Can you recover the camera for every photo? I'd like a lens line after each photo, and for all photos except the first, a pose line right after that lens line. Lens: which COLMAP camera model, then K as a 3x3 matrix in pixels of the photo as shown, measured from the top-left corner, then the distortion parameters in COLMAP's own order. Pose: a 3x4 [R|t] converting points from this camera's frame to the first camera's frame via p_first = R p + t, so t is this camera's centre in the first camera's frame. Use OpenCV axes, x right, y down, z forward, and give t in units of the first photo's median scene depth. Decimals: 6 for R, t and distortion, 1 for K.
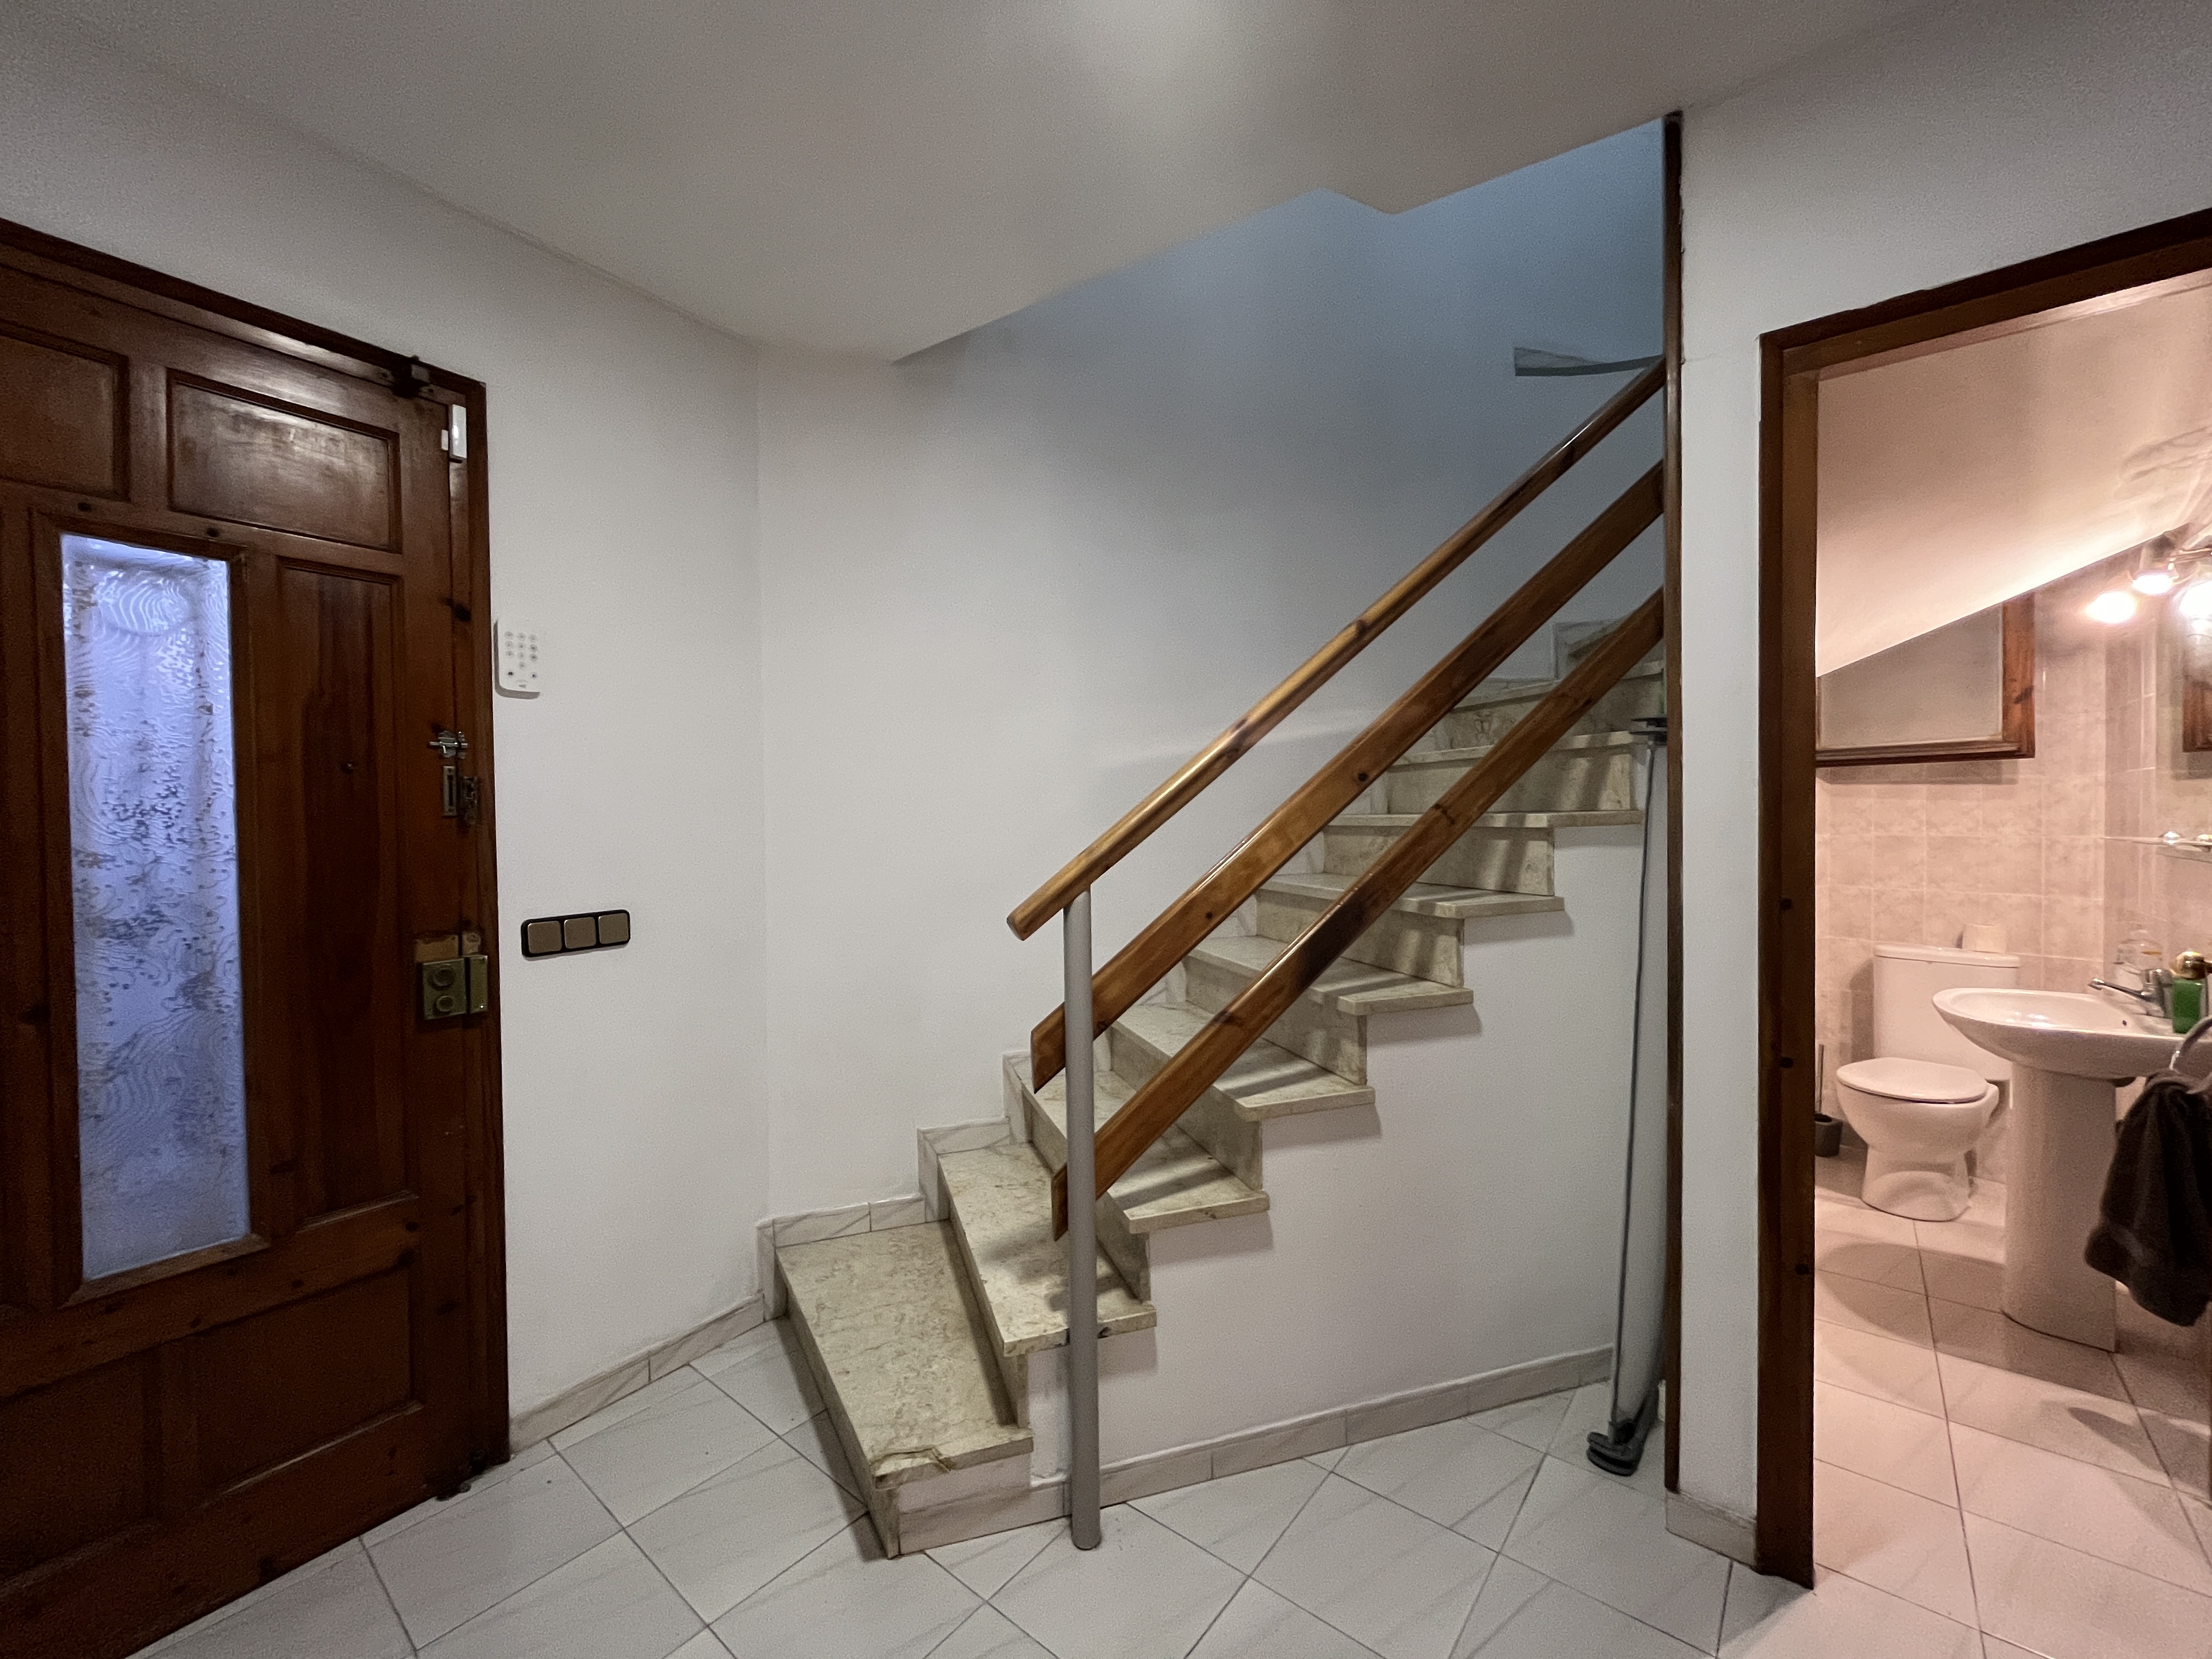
lens RADIAL K [[895.8, 0, 1098.0], [0, 895.8, 826.3], [0, 0, 1]] dist [-0.002028, -0.000199]
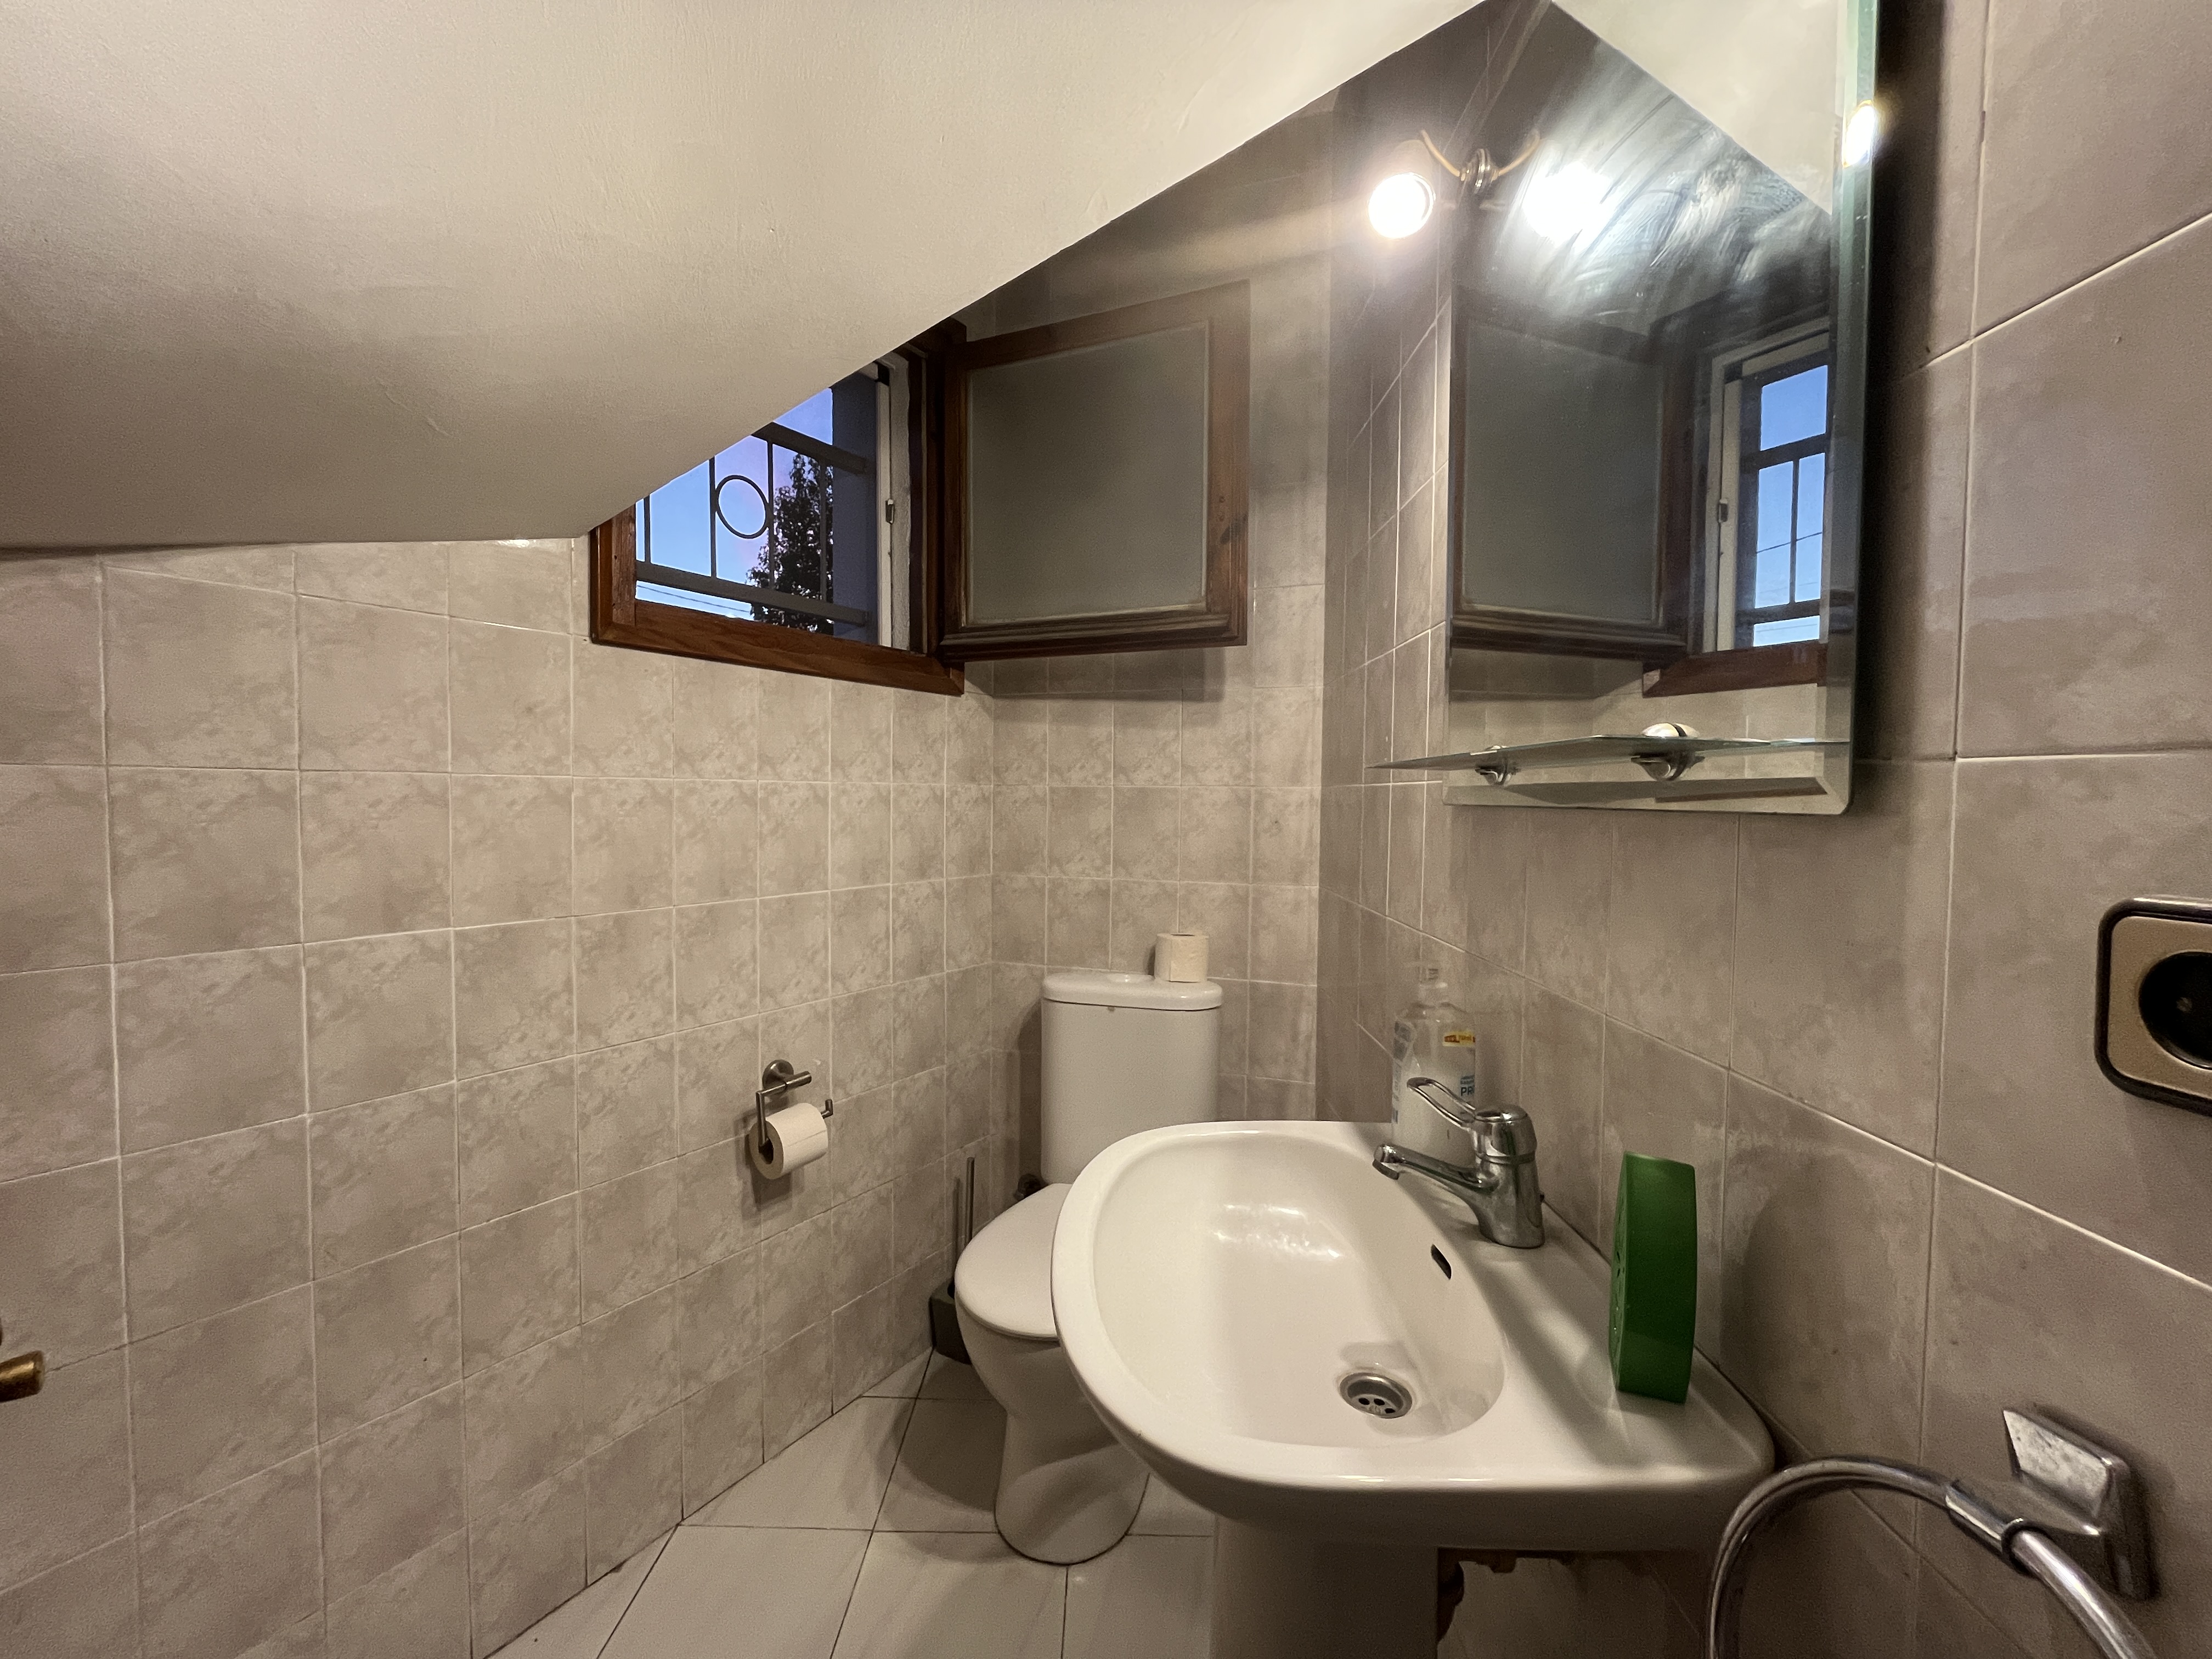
lens RADIAL K [[895.8, 0, 1103.9], [0, 895.8, 825.9], [0, 0, 1]] dist [-0.002028, -0.000199]
pose [[0.776780, -0.021969, 0.629389, 0.584460], [-0.005093, 0.999140, 0.041161, 0.012675], [-0.629751, -0.035179, 0.776000, 0.578498]]
